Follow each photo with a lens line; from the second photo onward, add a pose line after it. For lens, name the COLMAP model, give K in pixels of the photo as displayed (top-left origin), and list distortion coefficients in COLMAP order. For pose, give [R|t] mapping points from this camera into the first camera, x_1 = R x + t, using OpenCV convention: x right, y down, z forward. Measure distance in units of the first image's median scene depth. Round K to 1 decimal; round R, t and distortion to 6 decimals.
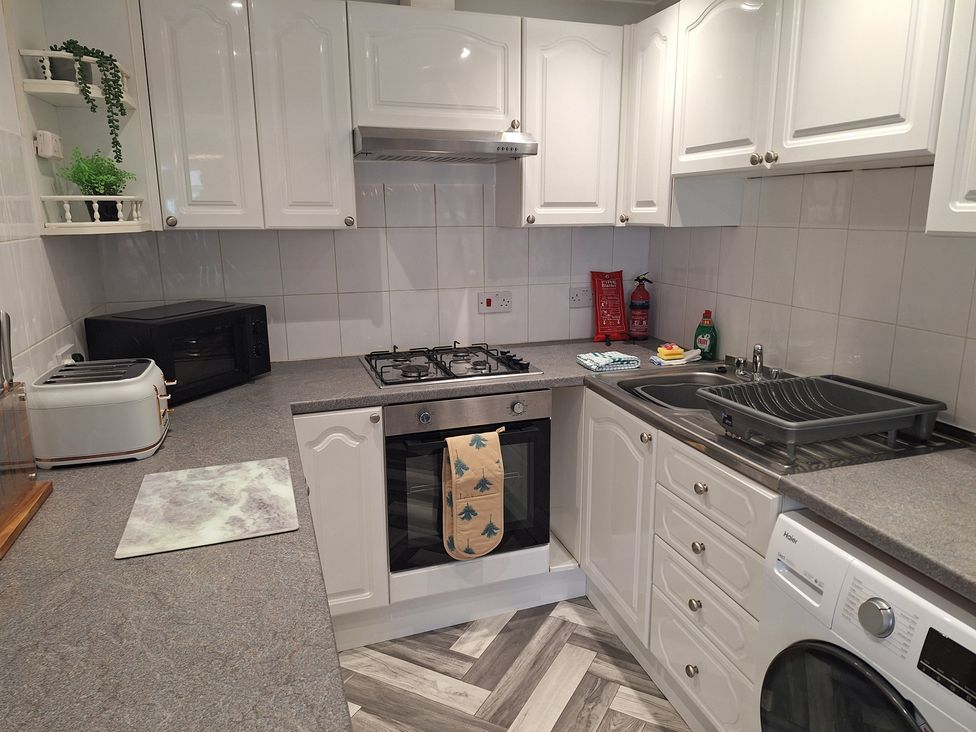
lens RADIAL K [[684.5, 0, 492.9], [0, 684.5, 364.5], [0, 0, 1]] dist [0.089772, -0.109191]
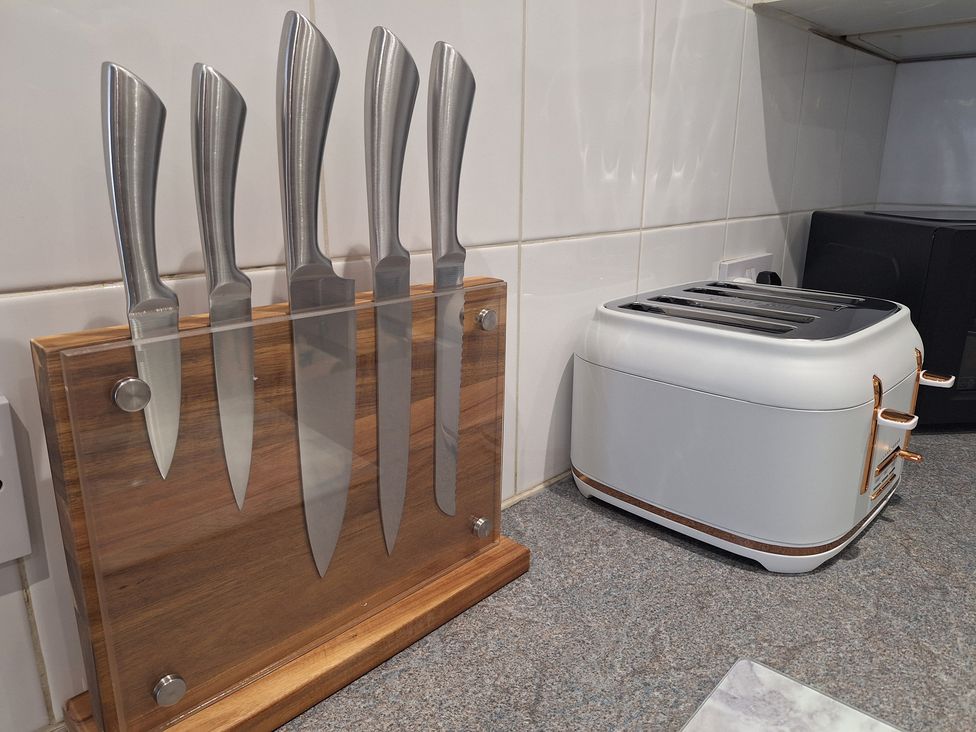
lens RADIAL K [[684.5, 0, 492.9], [0, 684.5, 364.5], [0, 0, 1]] dist [0.089772, -0.109191]
pose [[0.483958, 0.250822, -0.838375, -0.239790], [-0.203893, 0.963996, 0.170706, 0.004393], [0.851007, 0.088324, 0.517674, 0.537331]]
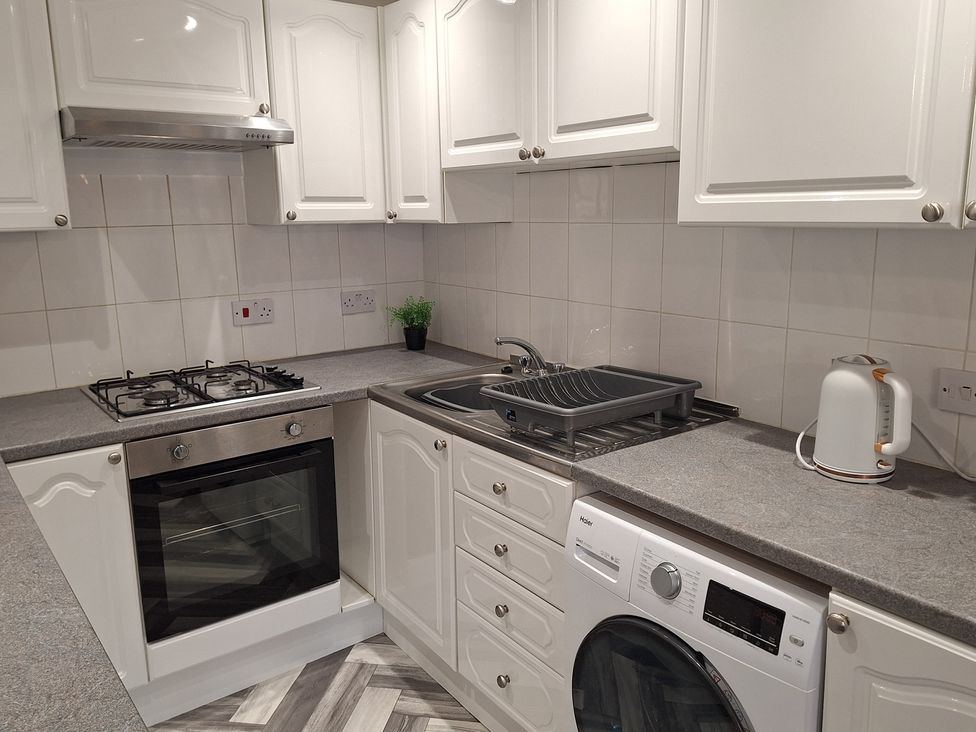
lens RADIAL K [[797.7, 0, 488.0], [0, 797.7, 366.0], [0, 0, 1]] dist [0.121727, -0.199319]
pose [[0.951109, -0.069507, 0.300932, -0.031953], [0.077259, 0.996914, -0.013920, 0.016249], [-0.299036, 0.036489, 0.953544, -0.060036]]
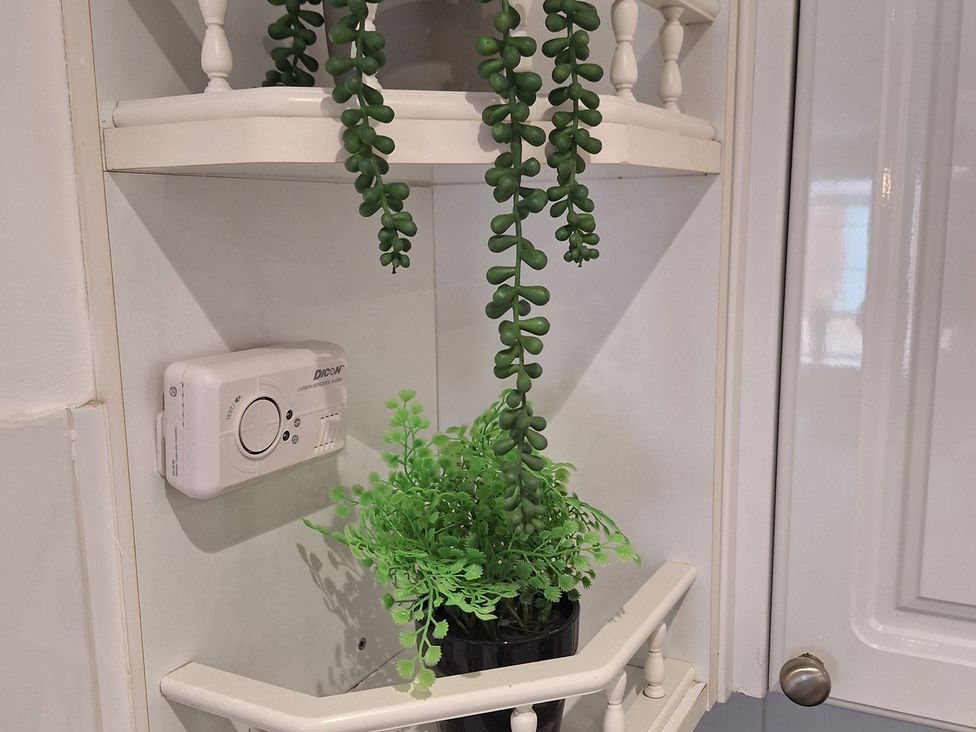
lens RADIAL K [[908.2, 0, 486.5], [0, 908.2, 373.9], [0, 0, 1]] dist [0.118669, -0.174440]
pose [[0.682552, 0.120298, -0.720869, -0.342643], [-0.147903, 0.988687, 0.024949, -0.293427], [0.715715, 0.089590, 0.692622, 0.739742]]
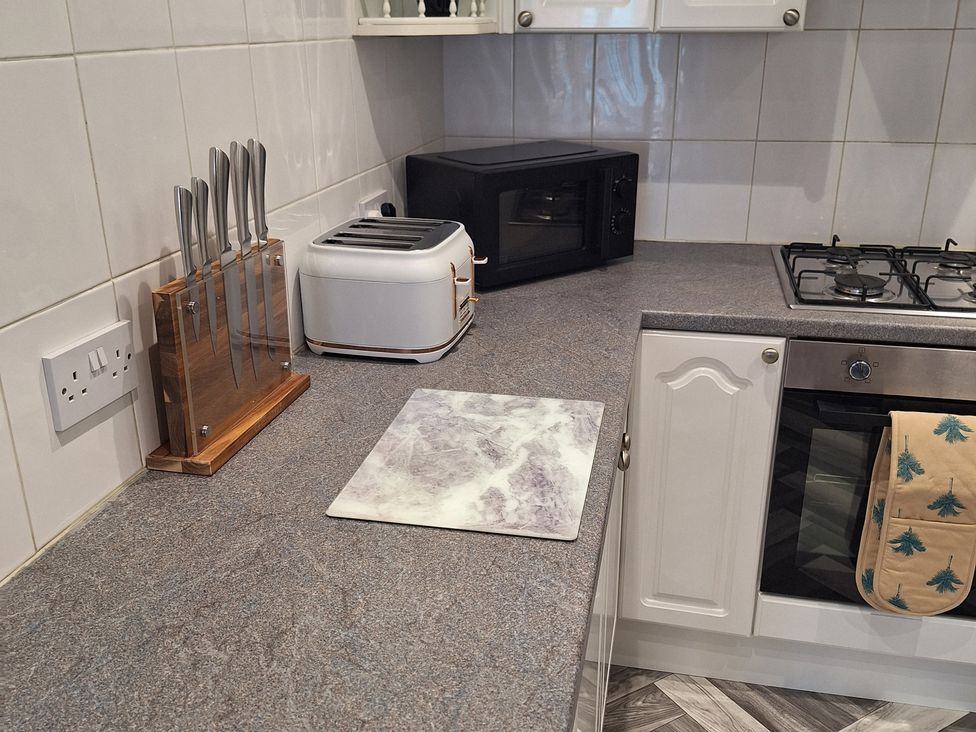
lens RADIAL K [[908.2, 0, 486.5], [0, 908.2, 373.9], [0, 0, 1]] dist [0.118669, -0.174440]
pose [[0.857521, 0.190127, -0.478027, 0.004817], [-0.115386, 0.976609, 0.181440, -0.024977], [0.501342, -0.100431, 0.859401, 0.168837]]
